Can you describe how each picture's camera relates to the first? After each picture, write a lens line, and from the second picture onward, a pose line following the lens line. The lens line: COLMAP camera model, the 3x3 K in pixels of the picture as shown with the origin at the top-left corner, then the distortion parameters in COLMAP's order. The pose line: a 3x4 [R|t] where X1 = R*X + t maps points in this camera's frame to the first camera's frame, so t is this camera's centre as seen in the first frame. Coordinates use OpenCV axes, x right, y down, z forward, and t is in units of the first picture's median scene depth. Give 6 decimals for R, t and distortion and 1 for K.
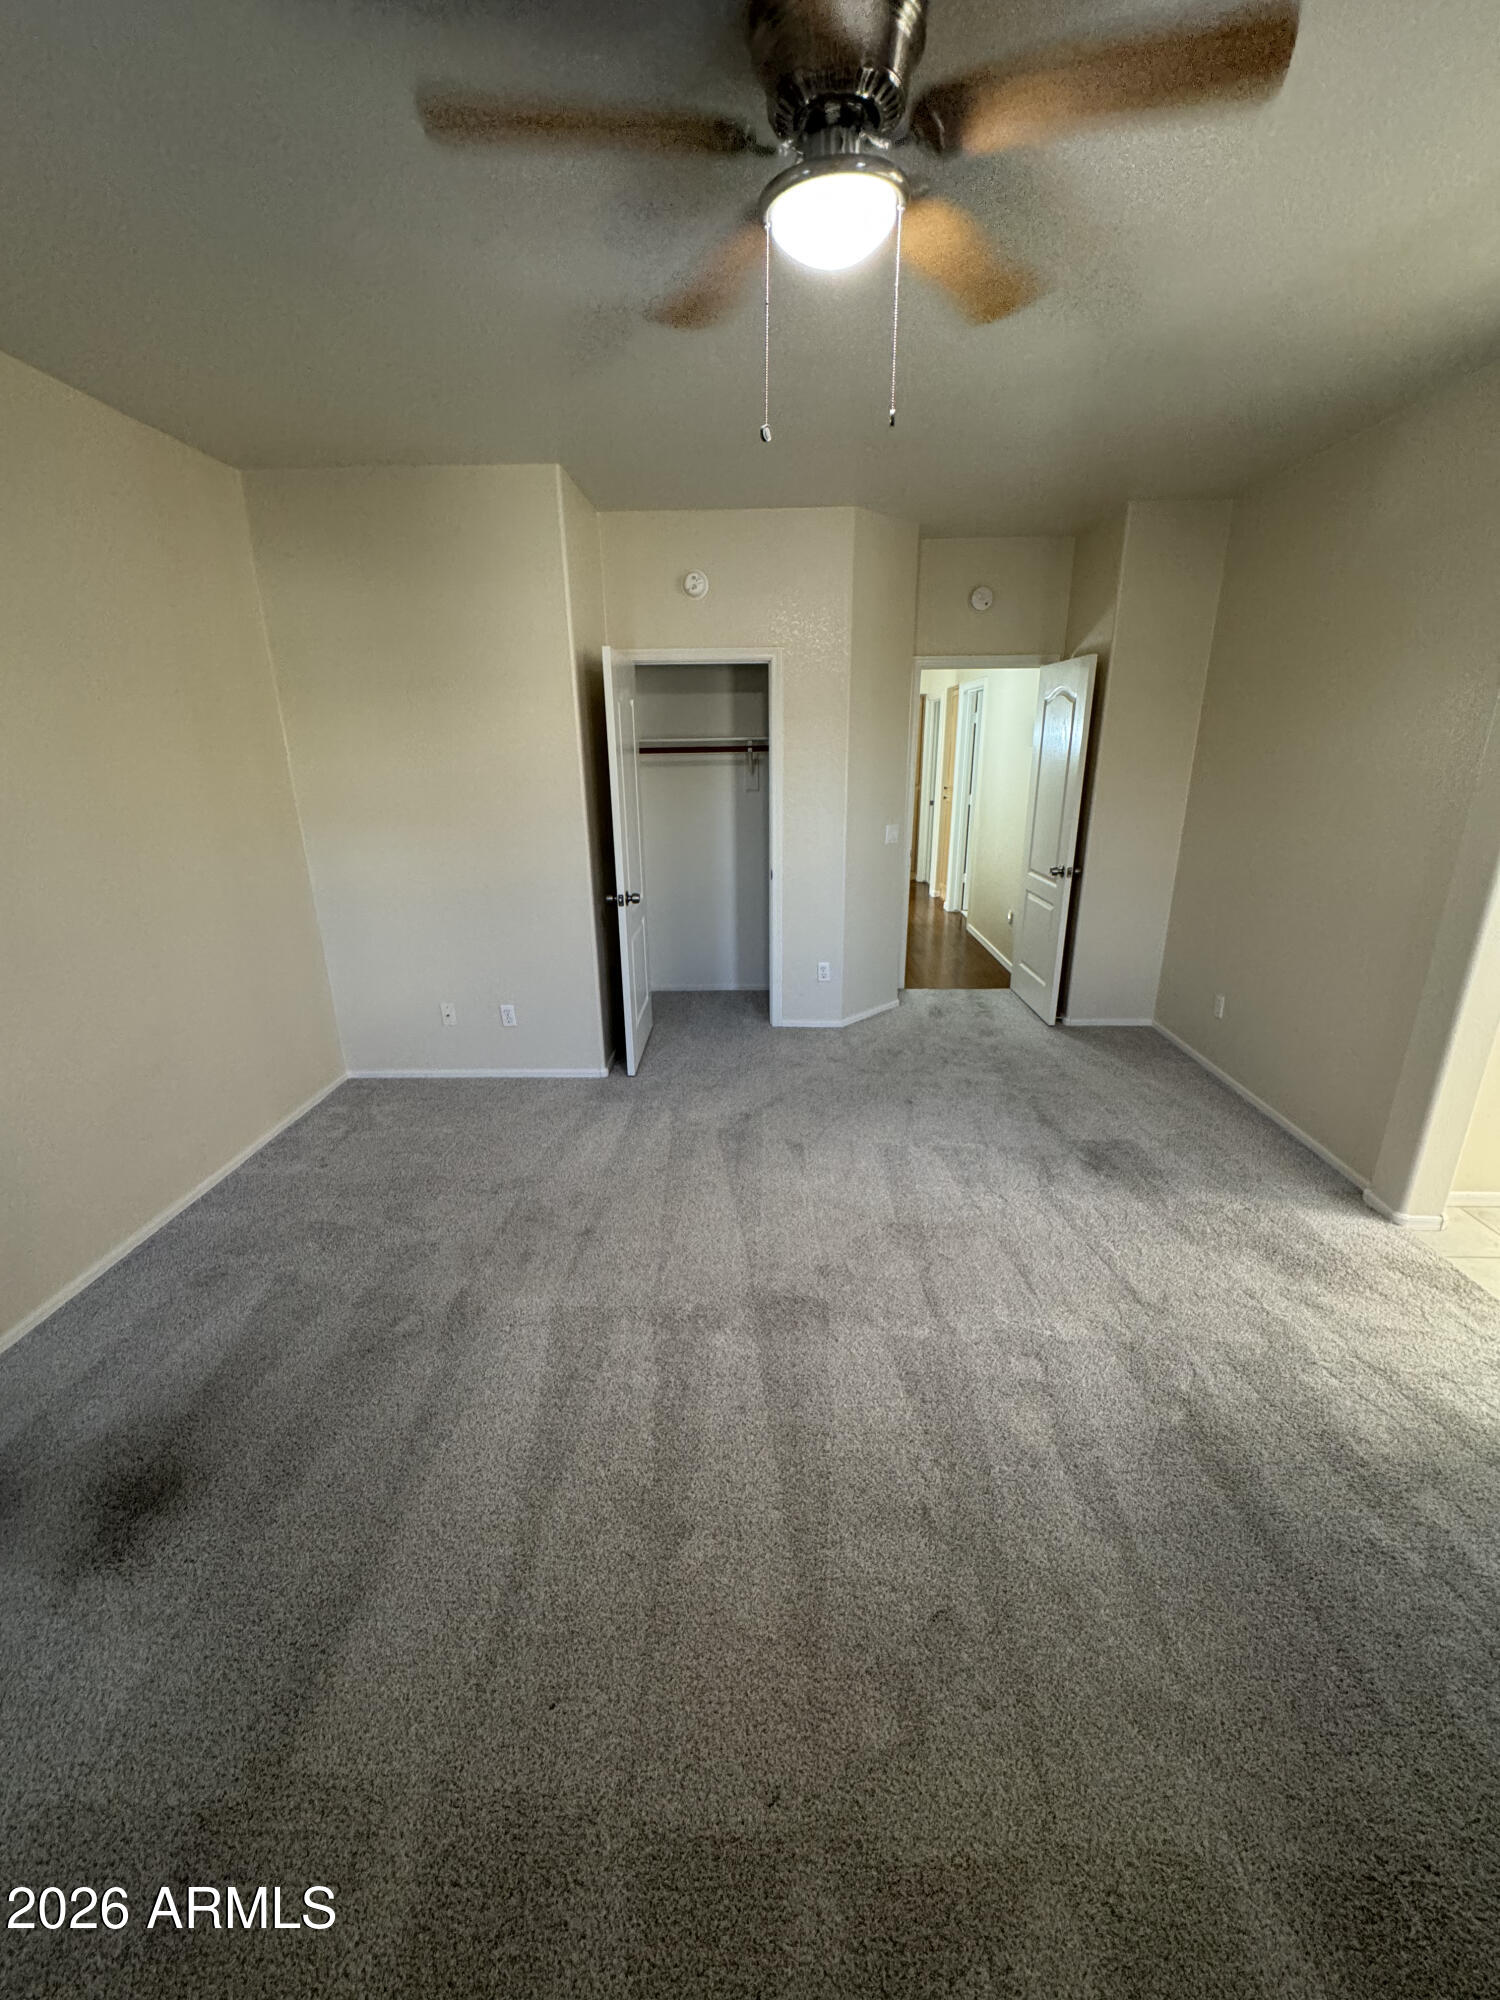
lens RADIAL K [[801.5, 0, 750.9], [0, 801.5, 995.5], [0, 0, 1]] dist [-0.002760, 0.000300]
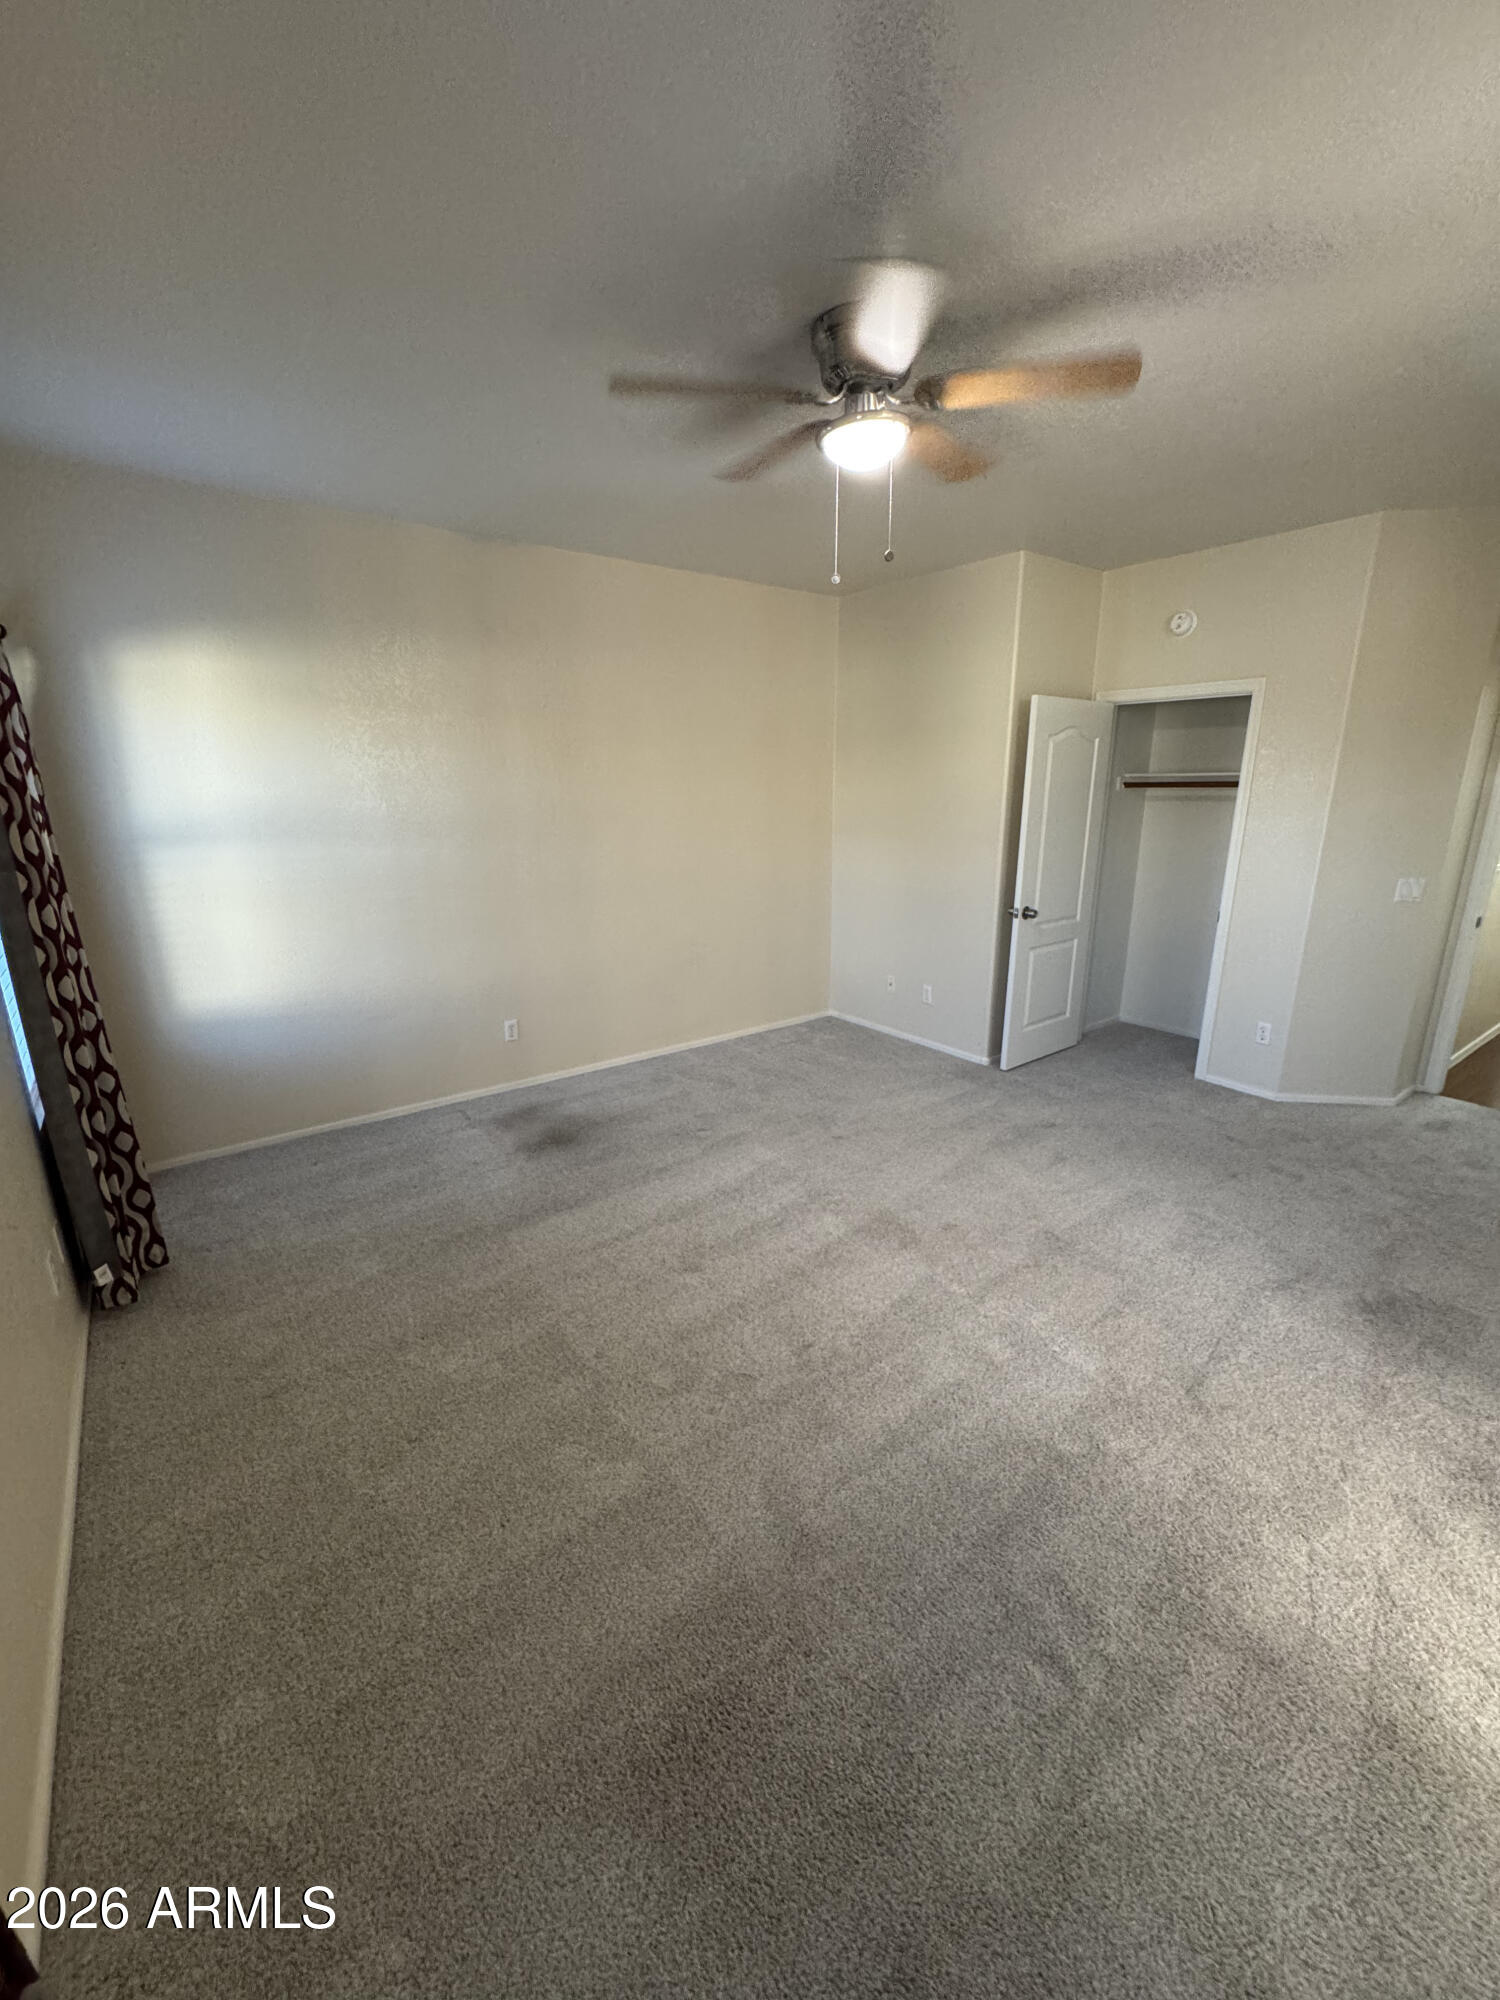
lens RADIAL K [[801.5, 0, 759.4], [0, 801.5, 1004.2], [0, 0, 1]] dist [-0.002760, 0.000300]
pose [[0.627809, 0.217482, -0.747367, 0.592923], [-0.238437, 0.967748, 0.081318, 0.000976], [0.740948, 0.127147, 0.659416, -0.011119]]
